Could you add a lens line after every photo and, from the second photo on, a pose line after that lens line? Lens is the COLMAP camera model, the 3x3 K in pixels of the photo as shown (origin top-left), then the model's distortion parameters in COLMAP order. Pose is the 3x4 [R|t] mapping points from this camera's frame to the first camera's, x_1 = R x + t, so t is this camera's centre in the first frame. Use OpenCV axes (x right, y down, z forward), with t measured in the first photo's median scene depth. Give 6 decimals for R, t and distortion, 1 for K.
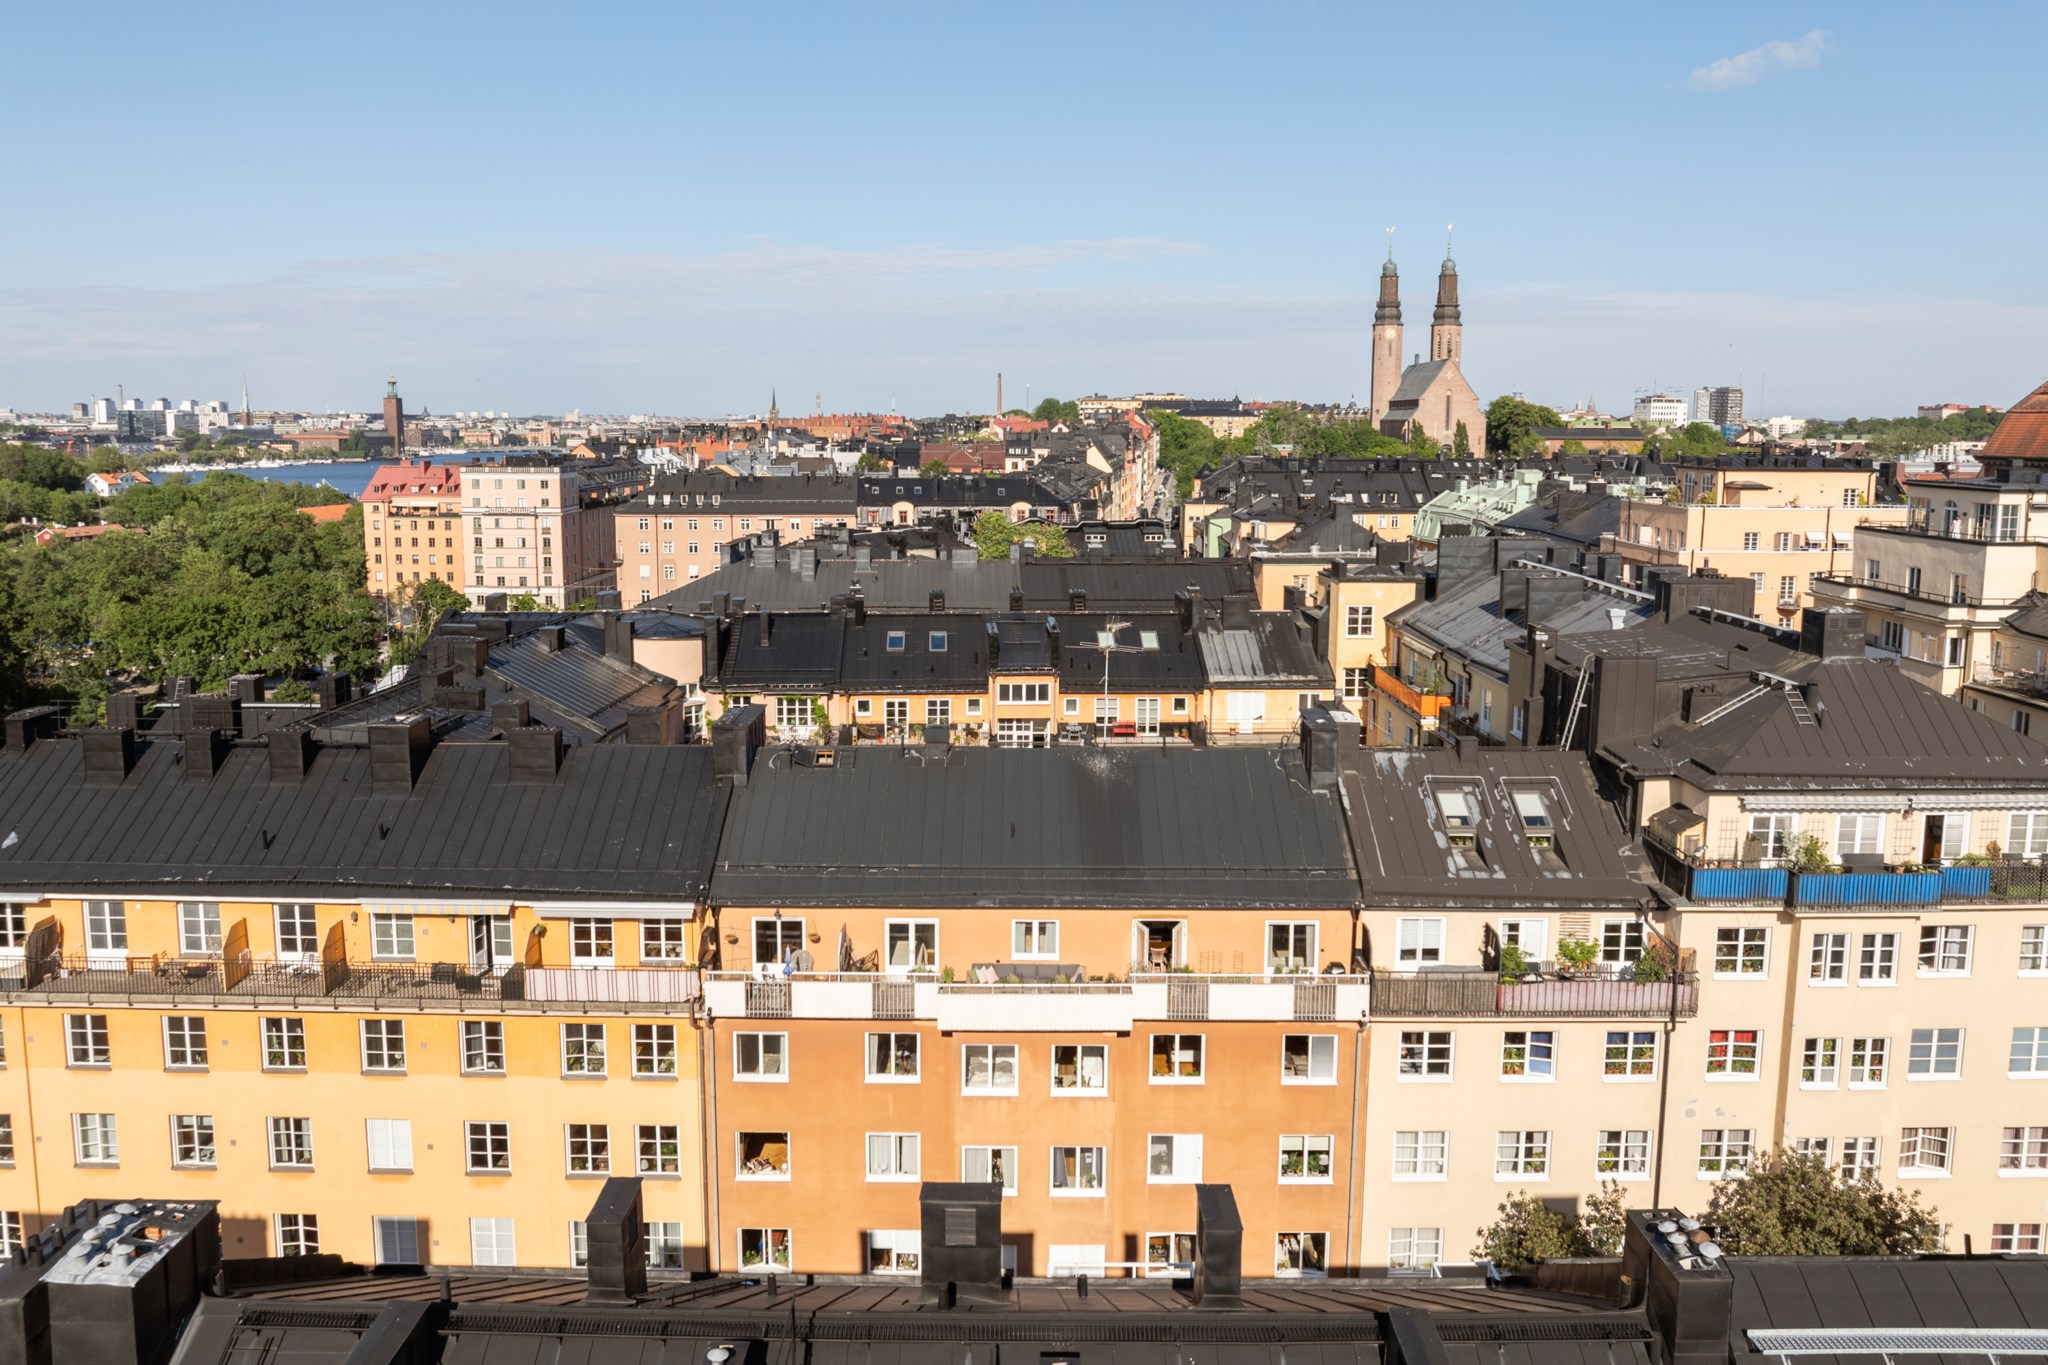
lens RADIAL K [[1419.3, 0, 1023.0], [0, 1419.3, 598.1], [0, 0, 1]] dist [-0.032694, -0.018769]
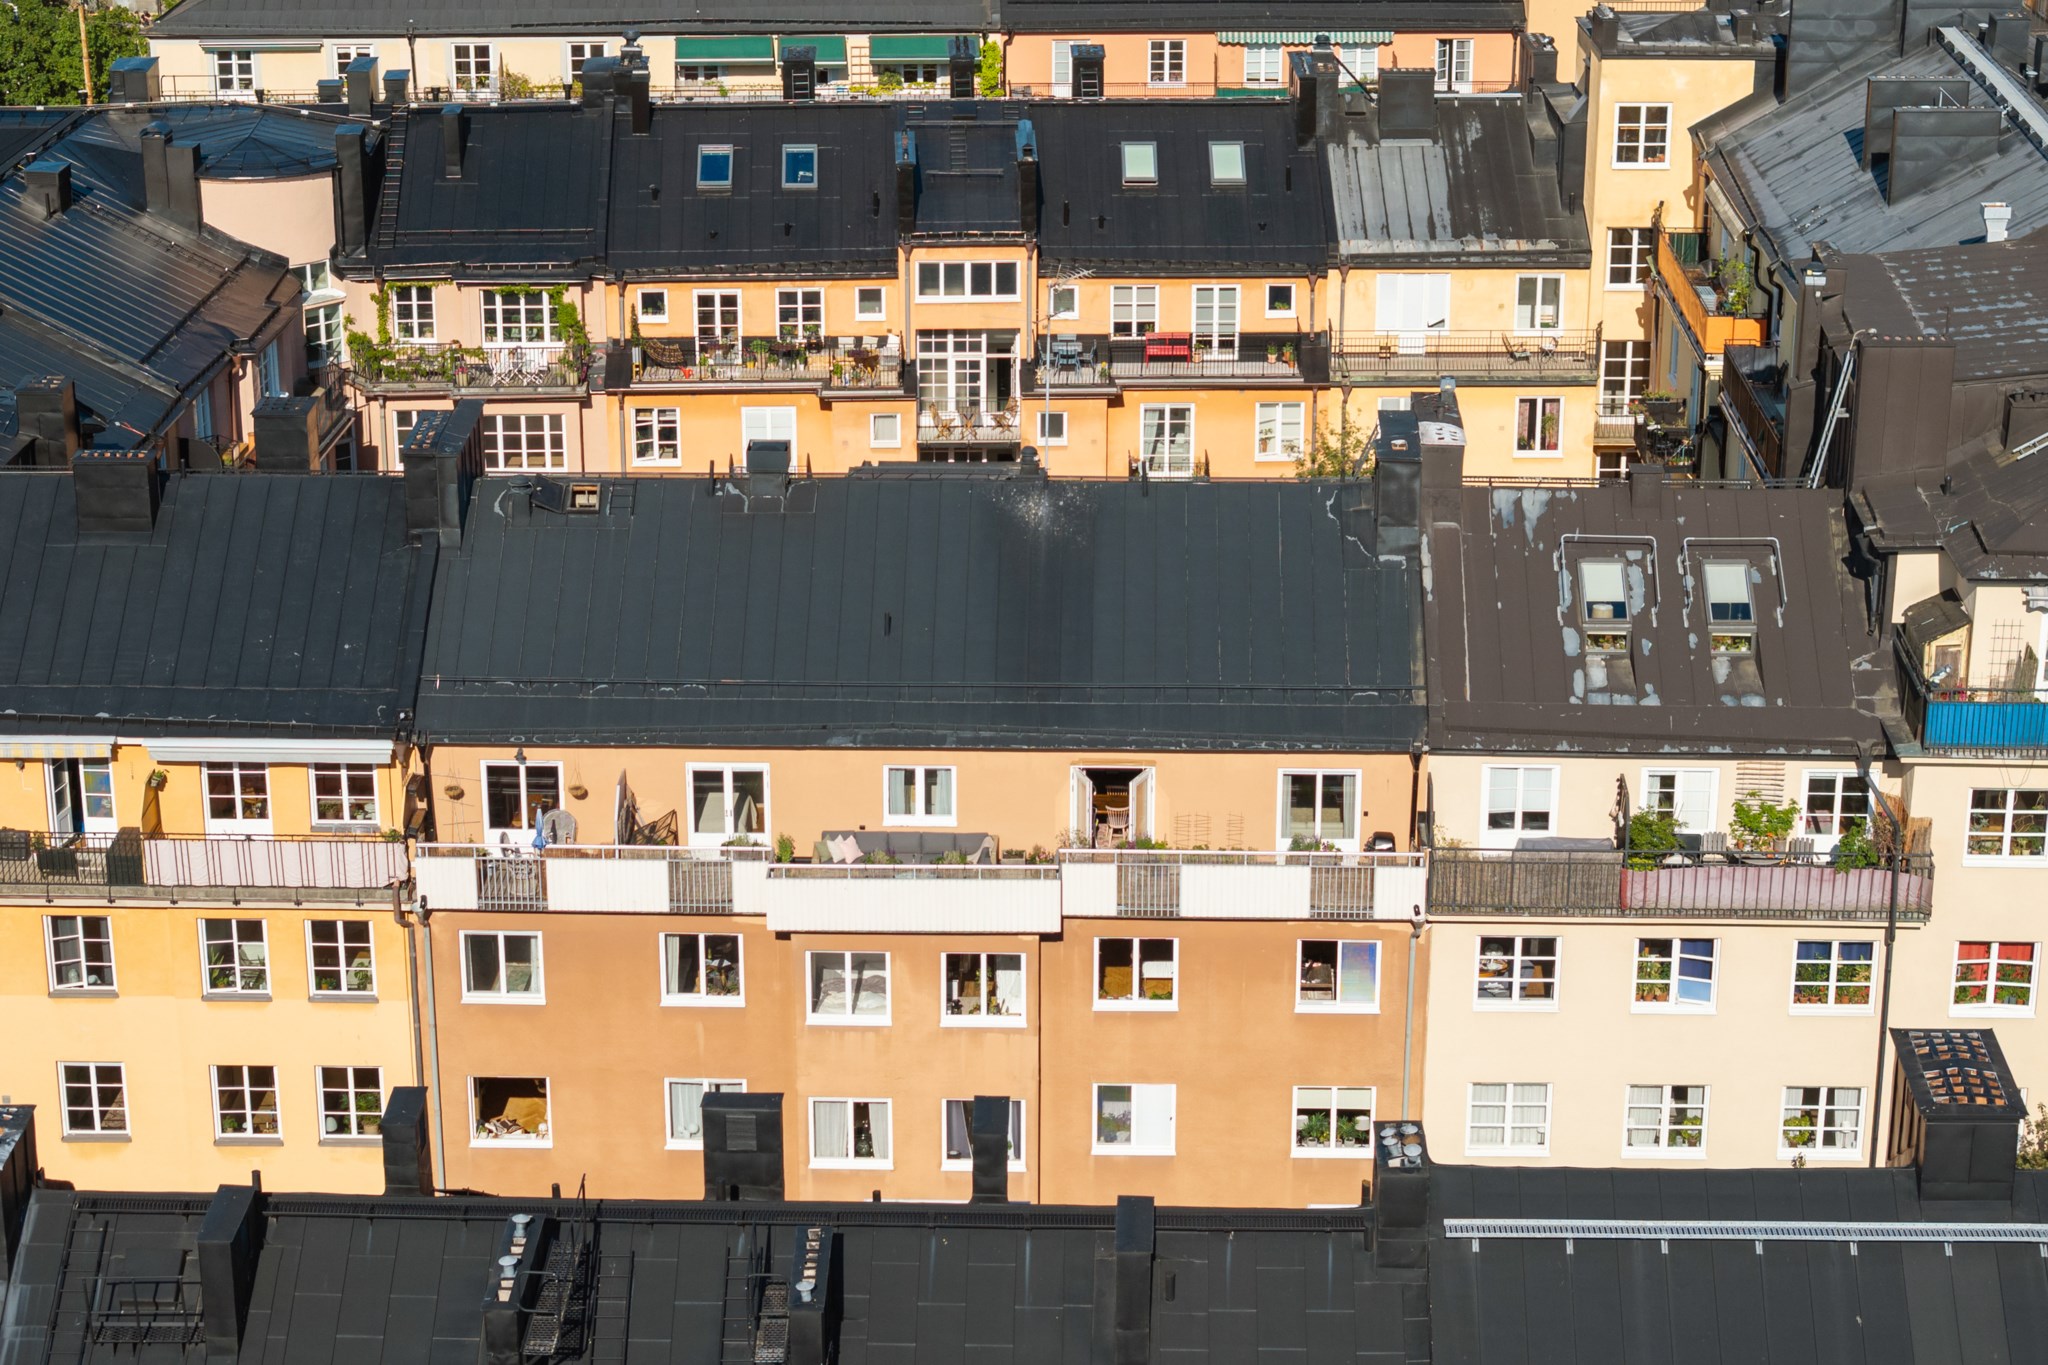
lens RADIAL K [[4130.8, 0, 1023.7], [0, 4130.8, 682.8], [0, 0, 1]] dist [-0.114124, 0.000000]
pose [[0.999616, 0.003087, -0.027554, 0.106430], [0.003726, 0.969813, 0.243821, -0.263202], [0.027475, -0.243830, 0.969429, -0.797881]]
